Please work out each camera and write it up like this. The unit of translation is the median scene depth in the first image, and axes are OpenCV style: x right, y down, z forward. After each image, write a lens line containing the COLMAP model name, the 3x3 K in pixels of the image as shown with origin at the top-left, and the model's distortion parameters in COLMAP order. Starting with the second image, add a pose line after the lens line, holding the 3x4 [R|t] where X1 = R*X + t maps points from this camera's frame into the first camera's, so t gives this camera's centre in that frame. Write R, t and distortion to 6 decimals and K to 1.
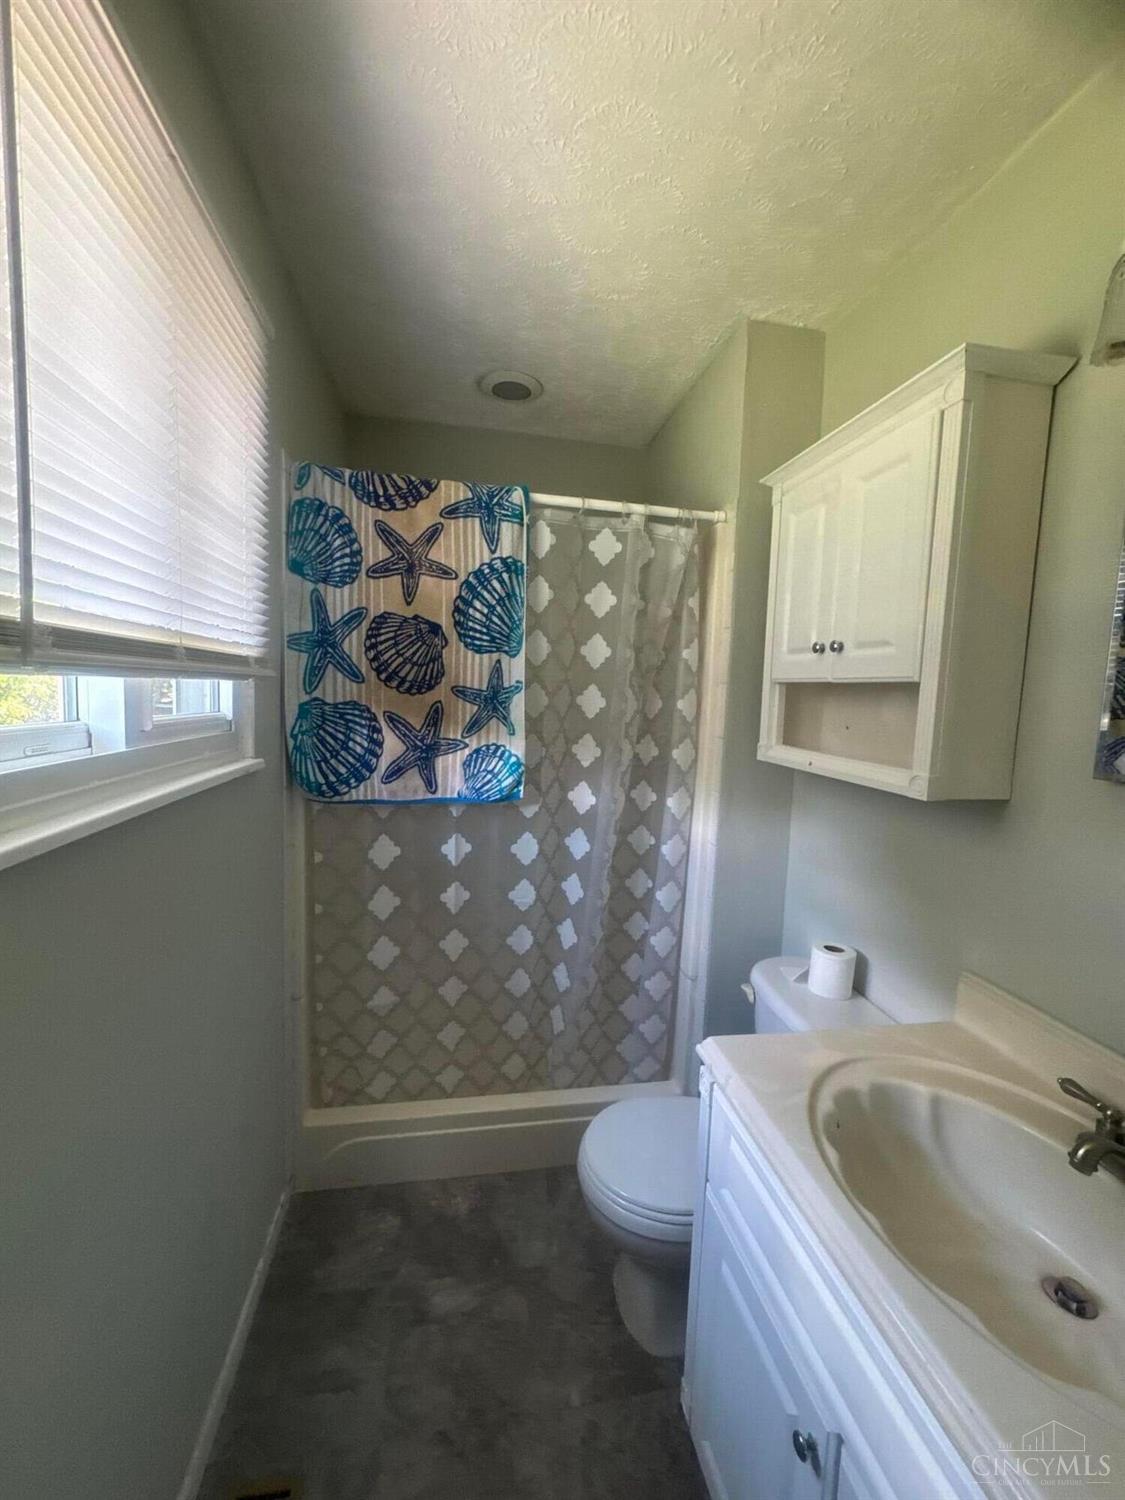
lens RADIAL K [[599.6, 0, 561.9], [0, 599.6, 747.6], [0, 0, 1]] dist [-0.005953, 0.001125]
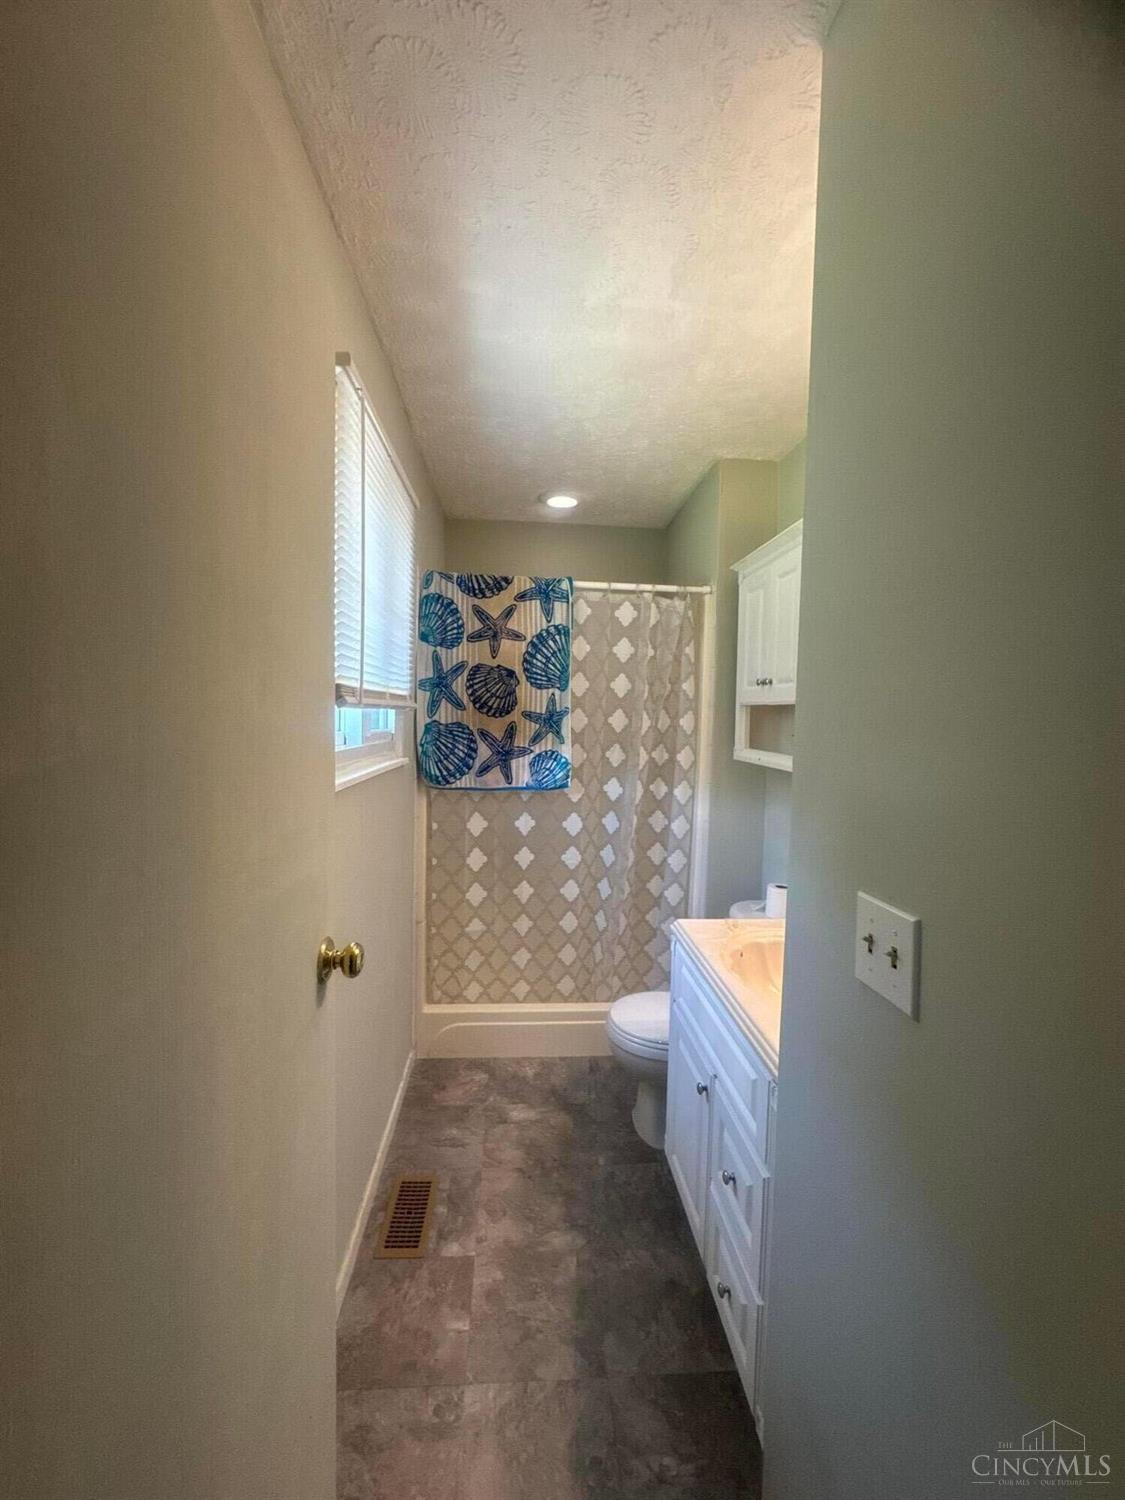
lens RADIAL K [[599.6, 0, 561.9], [0, 599.6, 747.6], [0, 0, 1]] dist [-0.005953, 0.001125]
pose [[0.994405, -0.009672, -0.105195, 0.071224], [0.005244, 0.999092, -0.042289, 0.051104], [0.105508, 0.041501, 0.993552, -0.468993]]
